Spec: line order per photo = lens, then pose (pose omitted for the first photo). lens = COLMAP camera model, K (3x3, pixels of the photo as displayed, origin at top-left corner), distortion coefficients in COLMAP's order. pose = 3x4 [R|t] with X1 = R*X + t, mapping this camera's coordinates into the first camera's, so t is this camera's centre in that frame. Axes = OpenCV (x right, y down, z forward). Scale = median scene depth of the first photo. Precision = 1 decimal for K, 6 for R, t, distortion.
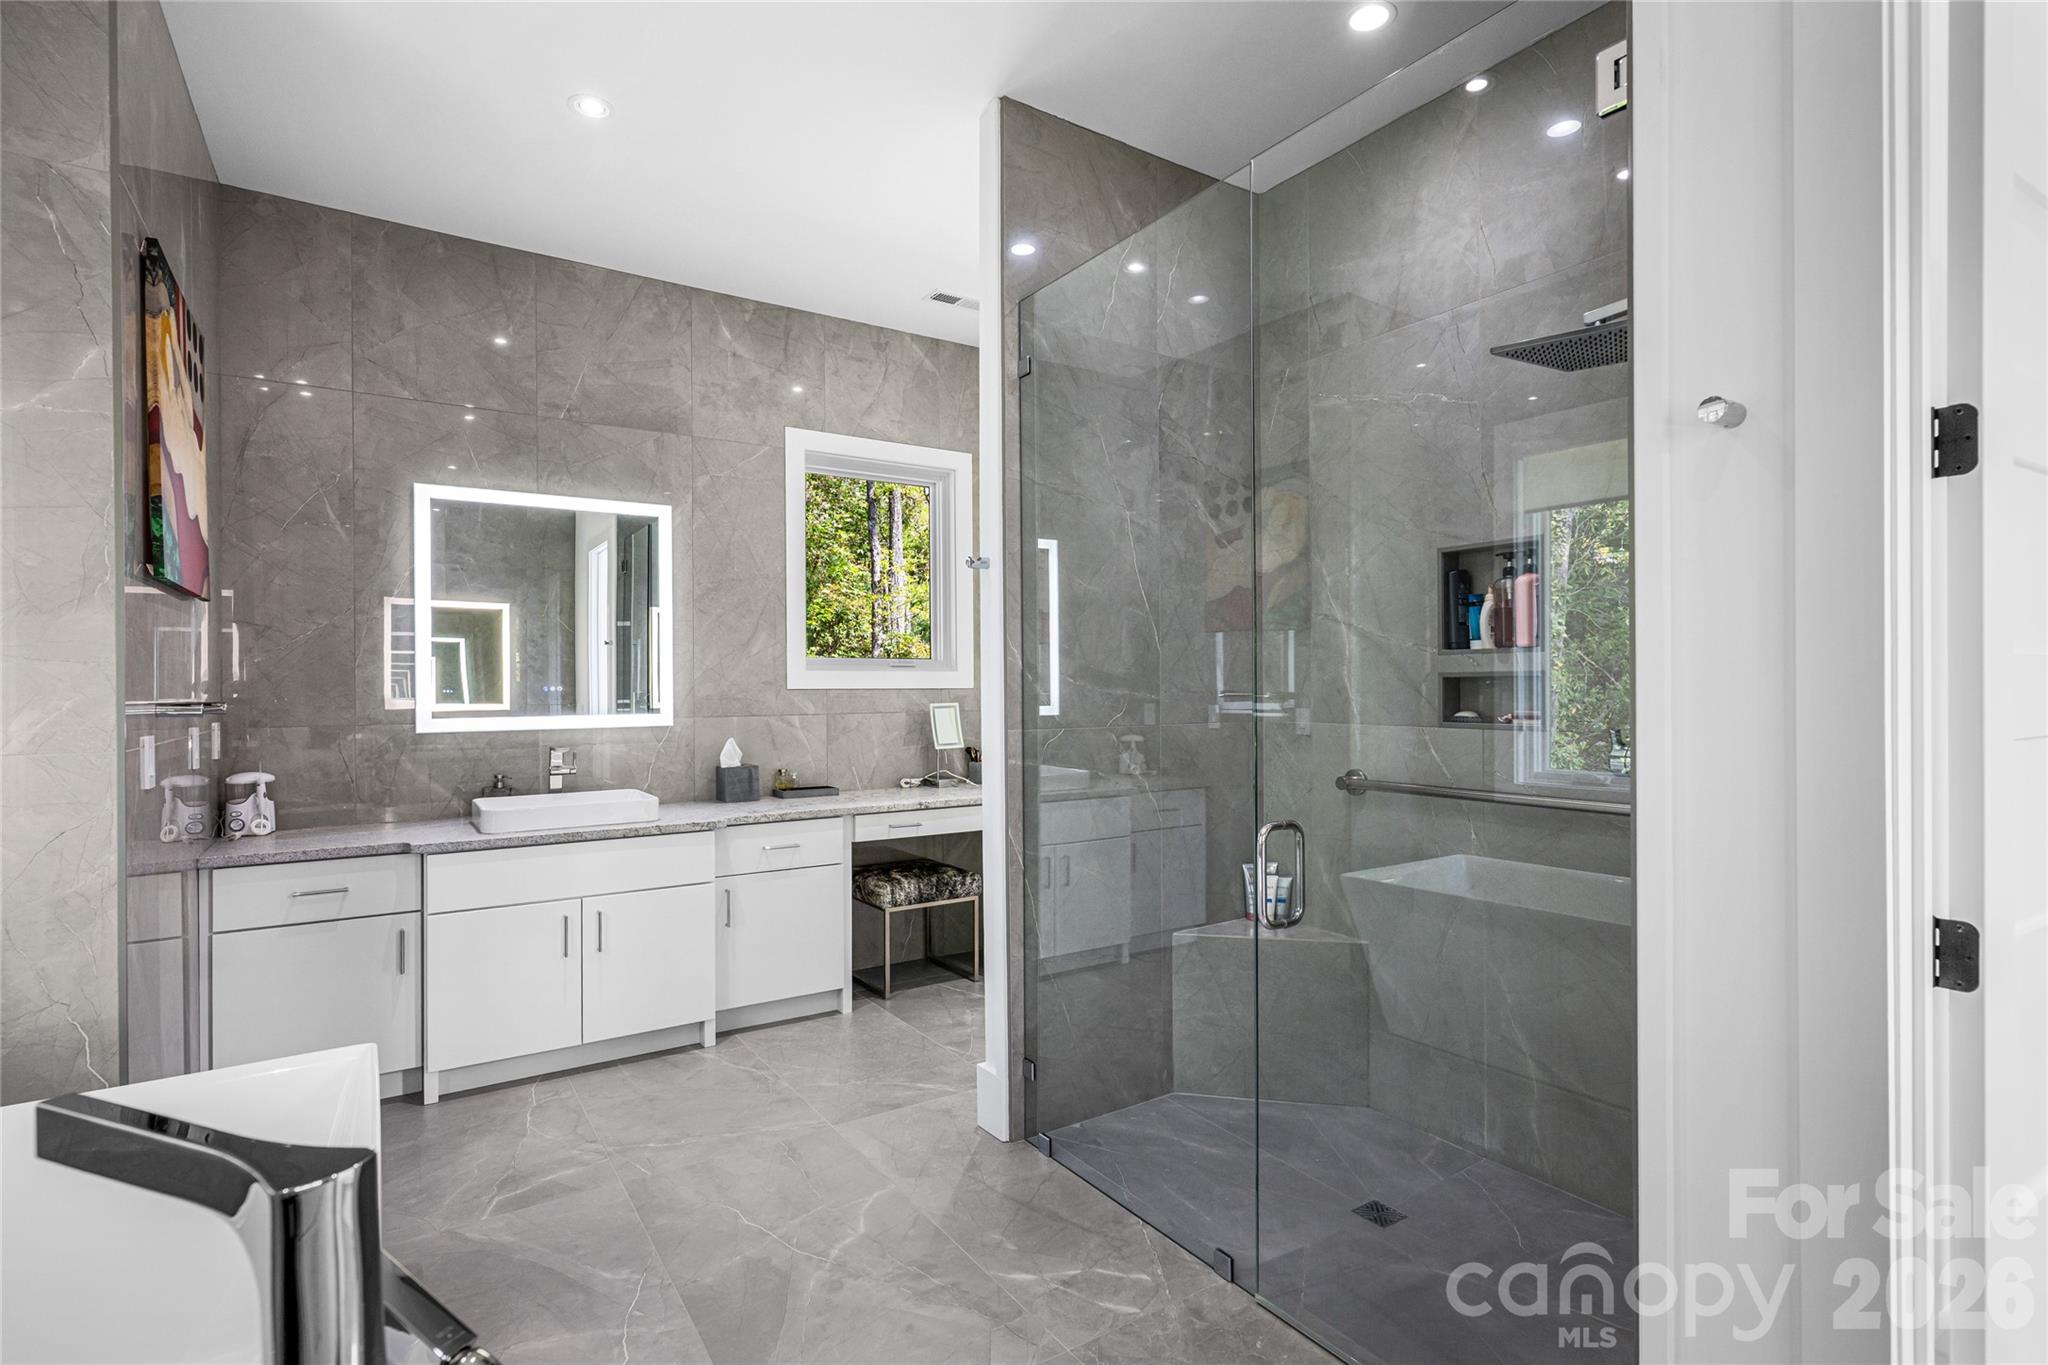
lens RADIAL K [[978.5, 0, 1024.0], [0, 978.5, 682.5], [0, 0, 1]] dist [-0.000747, 0.000745]
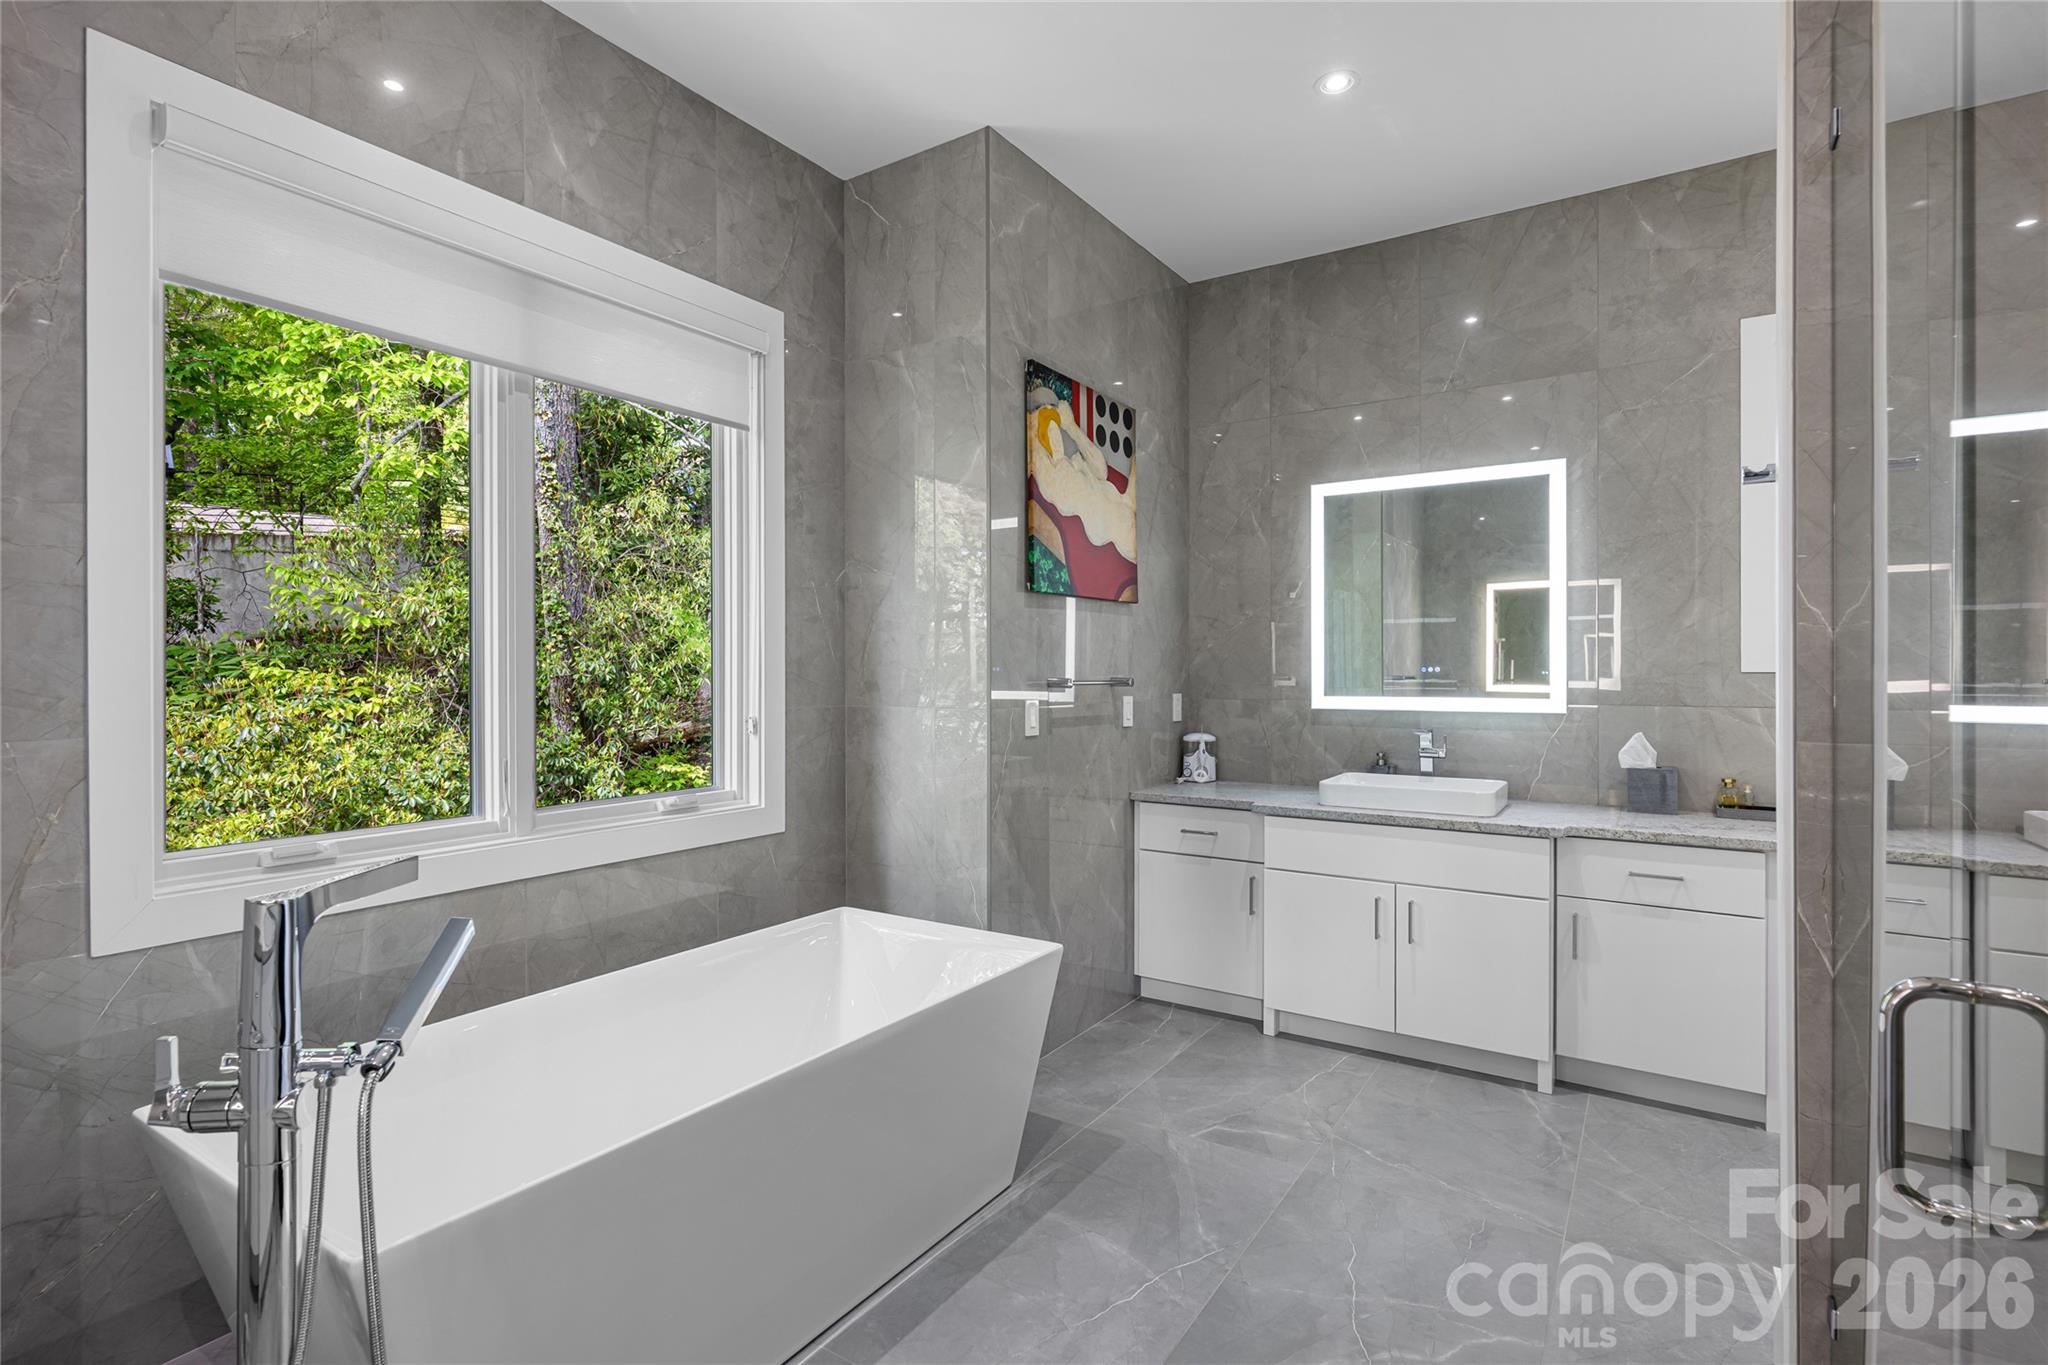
lens RADIAL K [[982.9, 0, 1028.0], [0, 982.9, 669.4], [0, 0, 1]] dist [-0.000572, 0.000762]
pose [[0.398960, 0.005171, -0.916954, 0.281180], [0.000442, 0.999983, 0.005831, 0.000165], [0.916968, -0.002732, 0.398951, 0.252713]]
